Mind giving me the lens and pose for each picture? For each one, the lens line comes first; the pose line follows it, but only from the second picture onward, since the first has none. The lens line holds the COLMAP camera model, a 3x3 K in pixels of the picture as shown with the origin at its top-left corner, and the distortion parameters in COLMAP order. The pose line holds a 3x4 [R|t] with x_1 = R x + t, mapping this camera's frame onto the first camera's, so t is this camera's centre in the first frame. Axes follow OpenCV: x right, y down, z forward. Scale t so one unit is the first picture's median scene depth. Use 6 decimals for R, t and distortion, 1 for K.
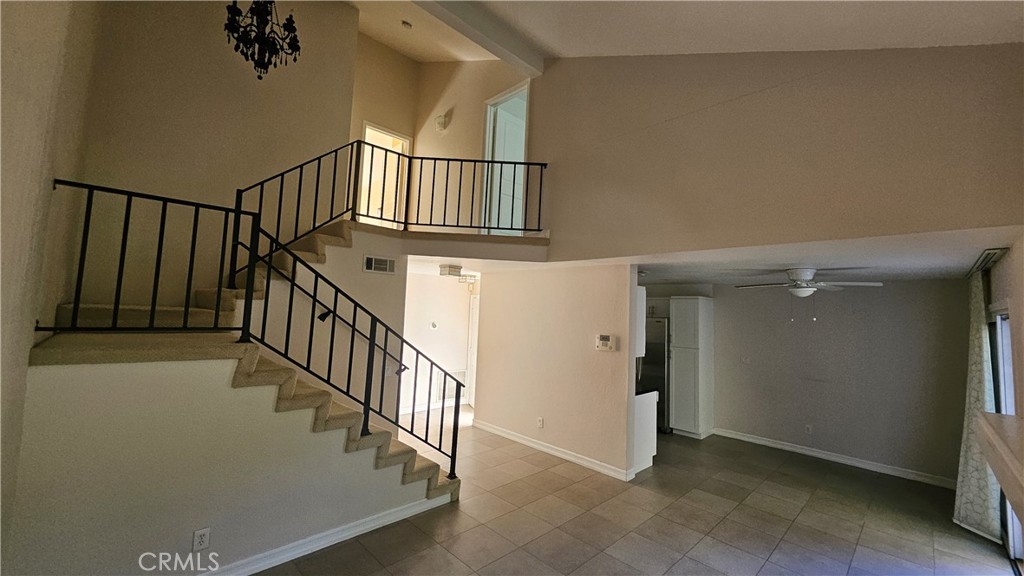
lens RADIAL K [[402.9, 0, 512.5], [0, 402.9, 282.0], [0, 0, 1]] dist [-0.001177, 0.000694]
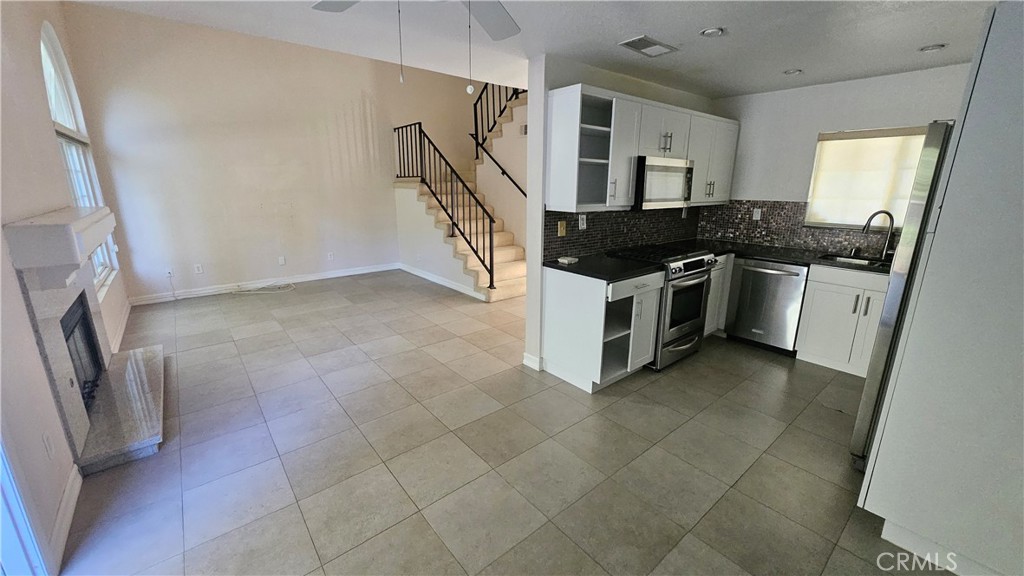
lens RADIAL K [[402.9, 0, 513.8], [0, 402.9, 286.3], [0, 0, 1]] dist [-0.001177, 0.000694]
pose [[-0.086045, 0.204320, -0.975115, 1.237521], [0.058316, 0.978100, 0.199800, 0.227011], [0.994583, -0.039673, -0.096076, 1.282091]]
